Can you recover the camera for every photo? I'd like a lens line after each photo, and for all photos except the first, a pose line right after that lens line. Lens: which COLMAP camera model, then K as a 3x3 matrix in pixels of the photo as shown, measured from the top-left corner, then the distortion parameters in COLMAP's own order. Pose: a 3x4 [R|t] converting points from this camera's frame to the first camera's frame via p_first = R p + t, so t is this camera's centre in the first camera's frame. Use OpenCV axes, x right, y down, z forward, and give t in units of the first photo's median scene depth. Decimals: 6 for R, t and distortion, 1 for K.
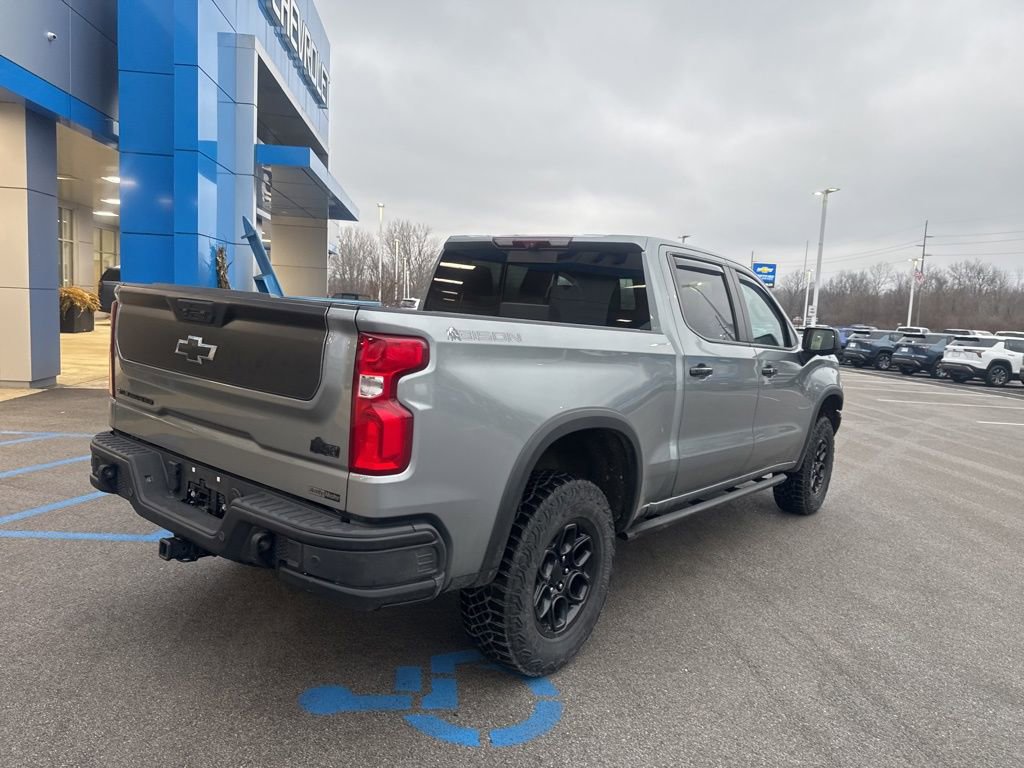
lens RADIAL K [[723.8, 0, 510.9], [0, 723.8, 377.4], [0, 0, 1]] dist [0.051729, -0.065618]
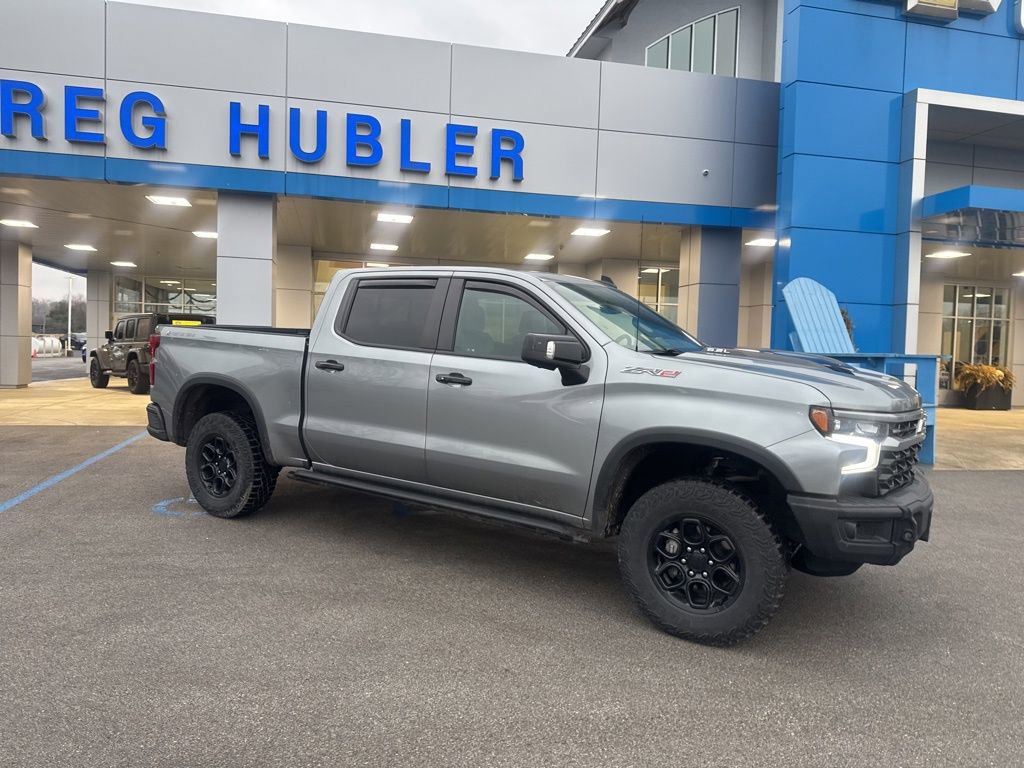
lens RADIAL K [[721.6, 0, 507.5], [0, 721.6, 381.6], [0, 0, 1]] dist [0.065392, -0.073195]
pose [[0.107197, -0.004663, -0.994227, 1.424561], [-0.125927, 0.991872, -0.018229, 0.002221], [0.986231, 0.127154, 0.105738, 1.071156]]
